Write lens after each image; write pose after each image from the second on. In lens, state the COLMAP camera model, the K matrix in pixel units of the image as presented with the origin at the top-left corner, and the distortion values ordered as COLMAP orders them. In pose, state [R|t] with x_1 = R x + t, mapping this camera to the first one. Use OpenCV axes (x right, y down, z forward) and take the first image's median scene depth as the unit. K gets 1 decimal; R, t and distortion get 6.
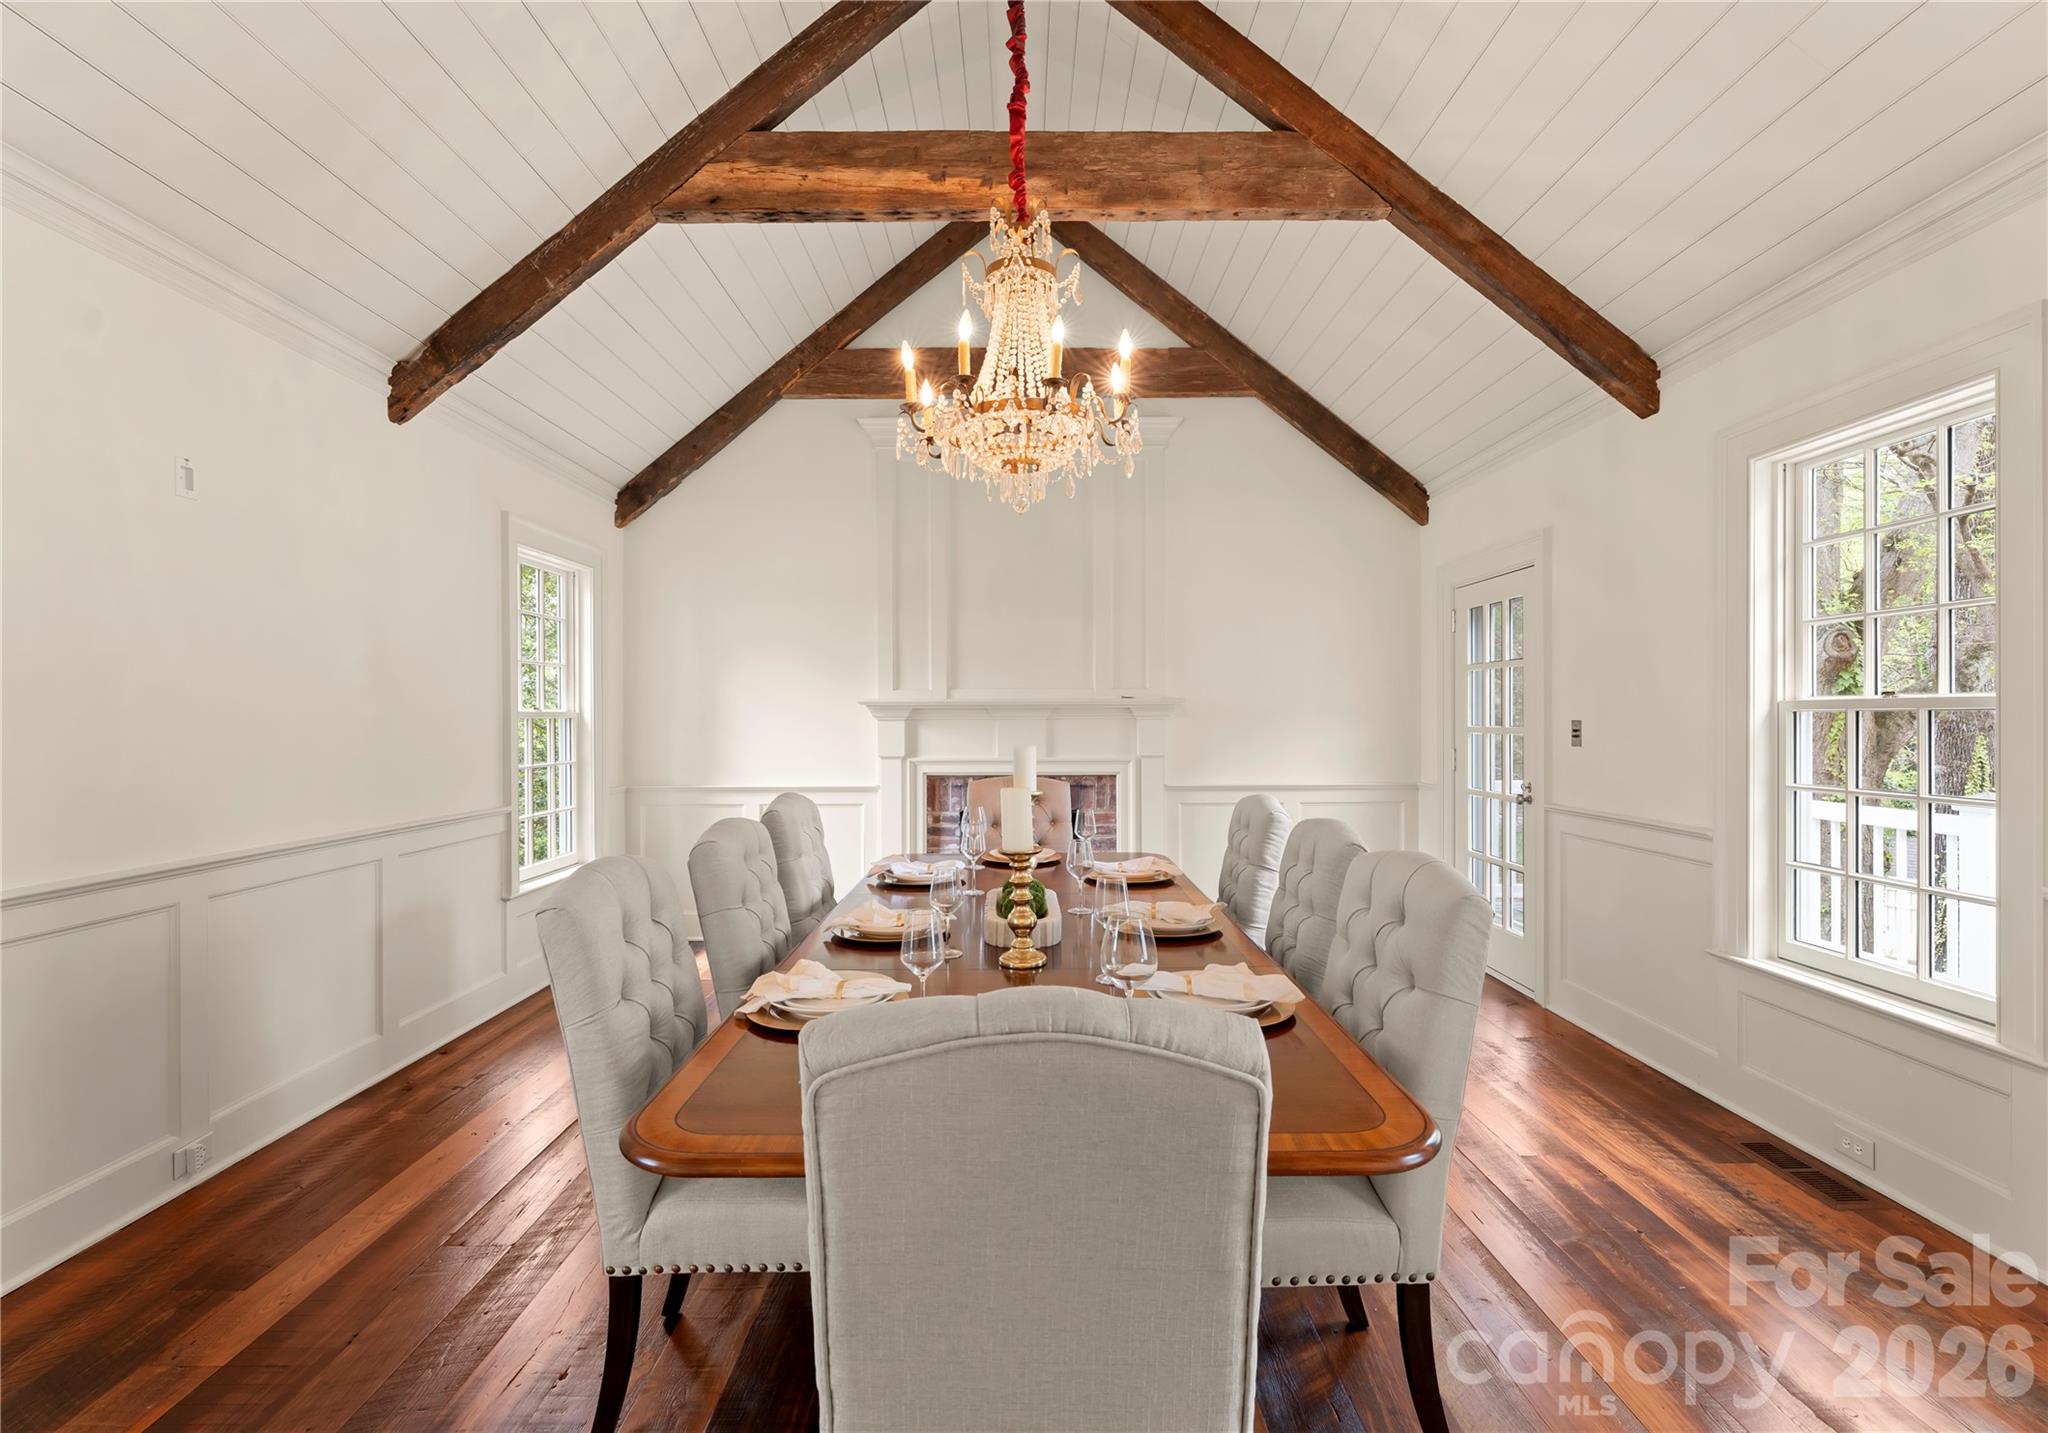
lens RADIAL K [[904.7, 0, 1029.6], [0, 904.7, 711.5], [0, 0, 1]] dist [0.001067, 0.000071]
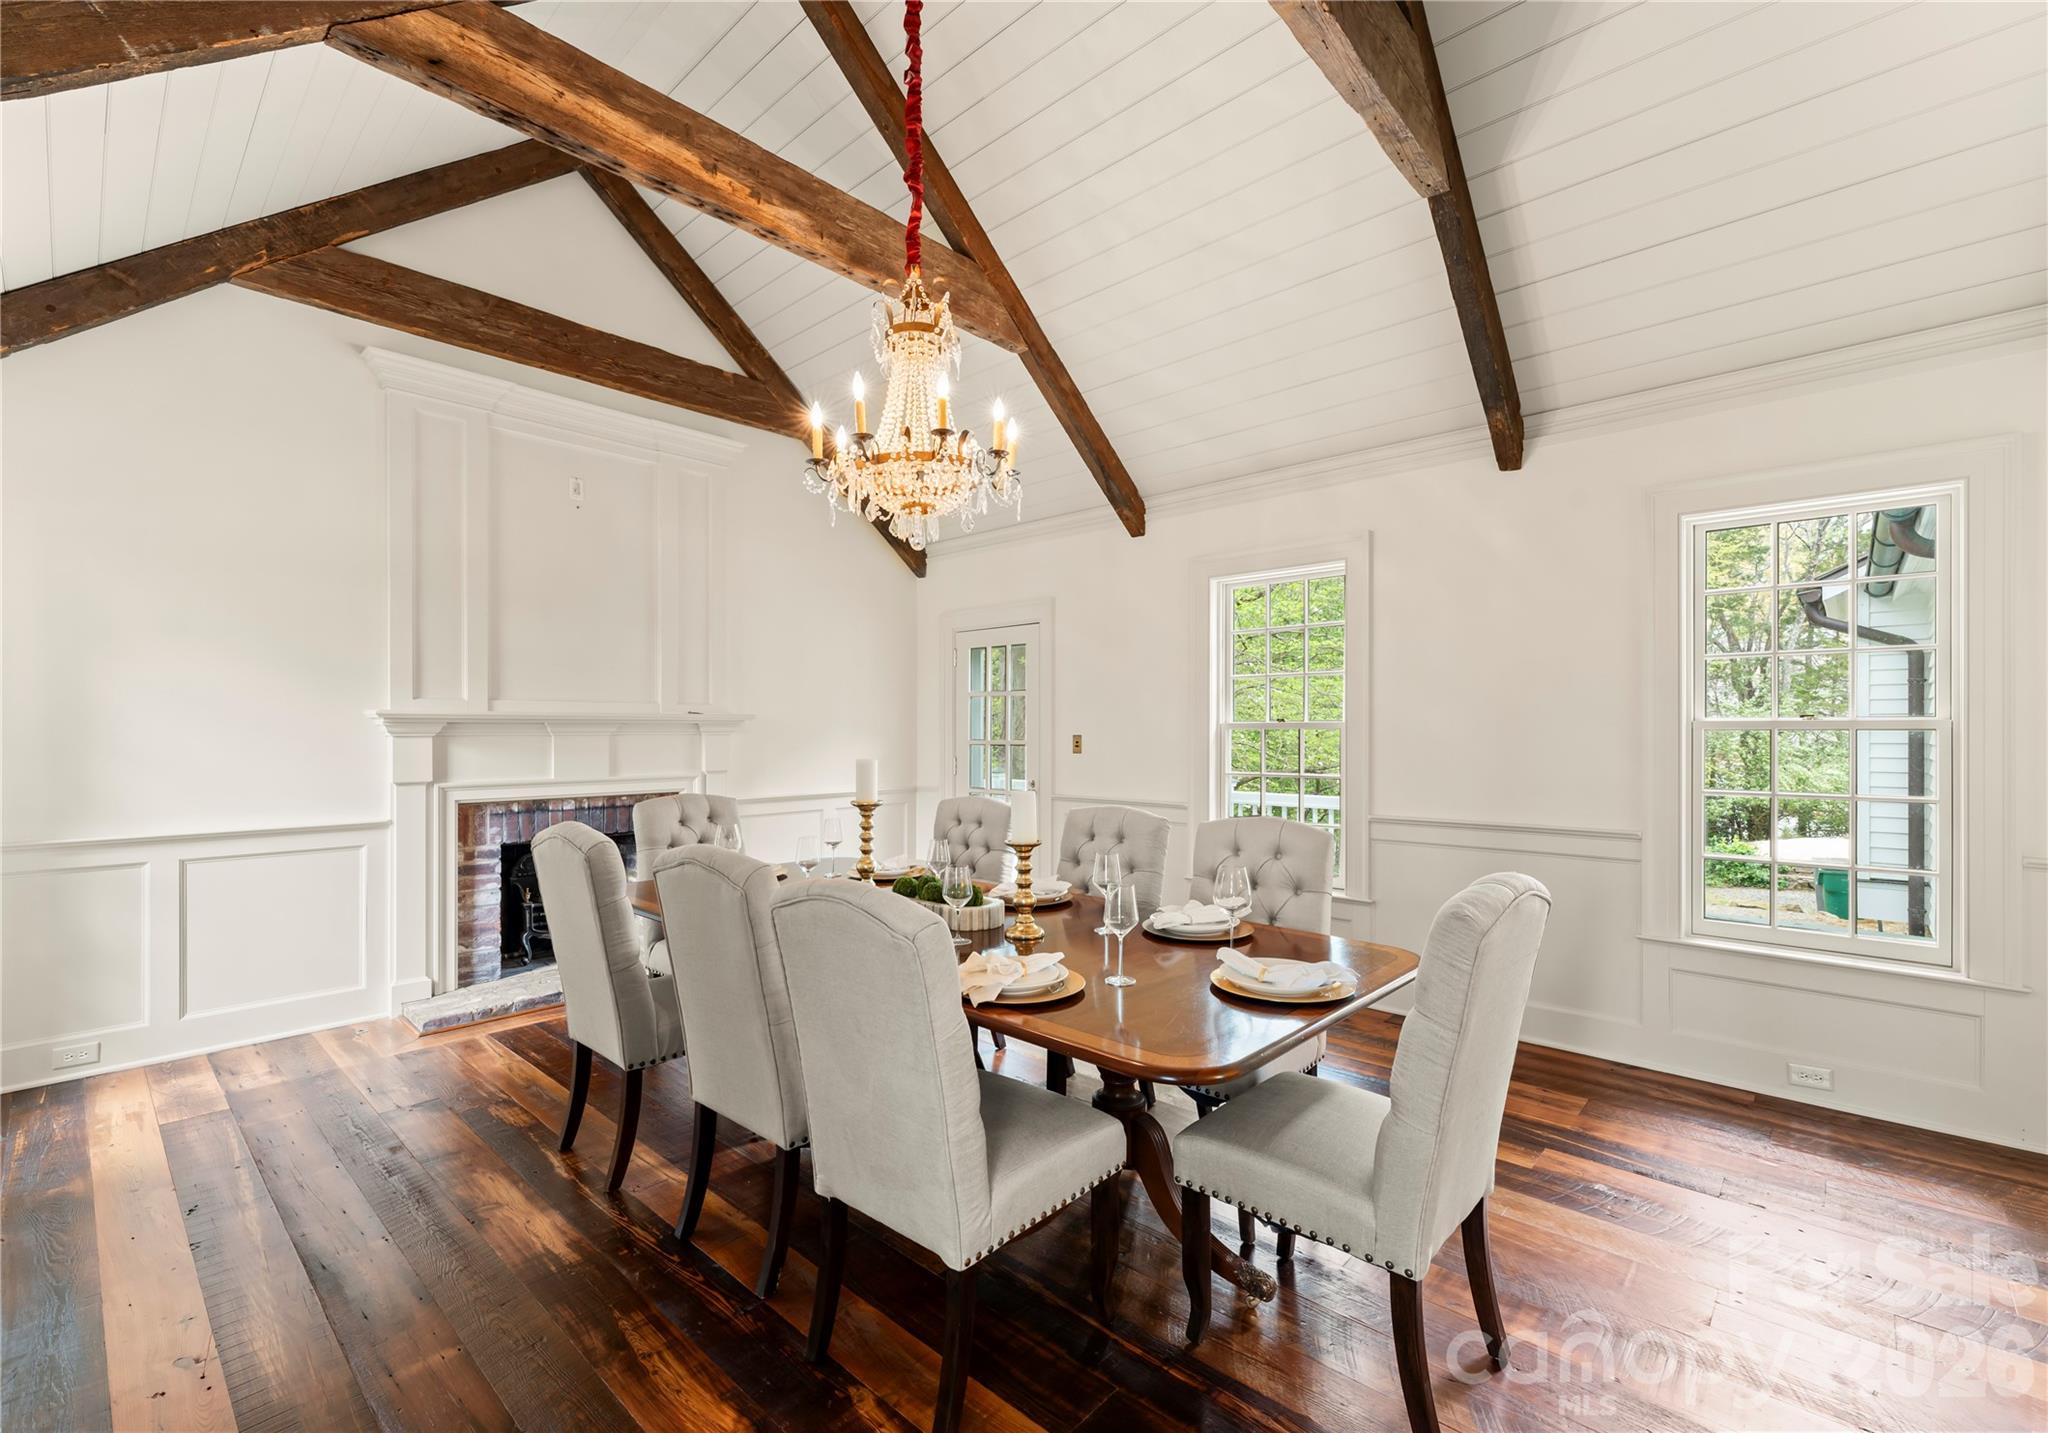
lens RADIAL K [[877.7, 0, 1026.0], [0, 877.7, 728.1], [0, 0, 1]] dist [0.000993, -0.000415]
pose [[0.686380, 0.004042, 0.727232, -0.471890], [-0.004125, 0.999990, -0.001664, 0.001502], [-0.727232, -0.001857, 0.686390, 0.103891]]
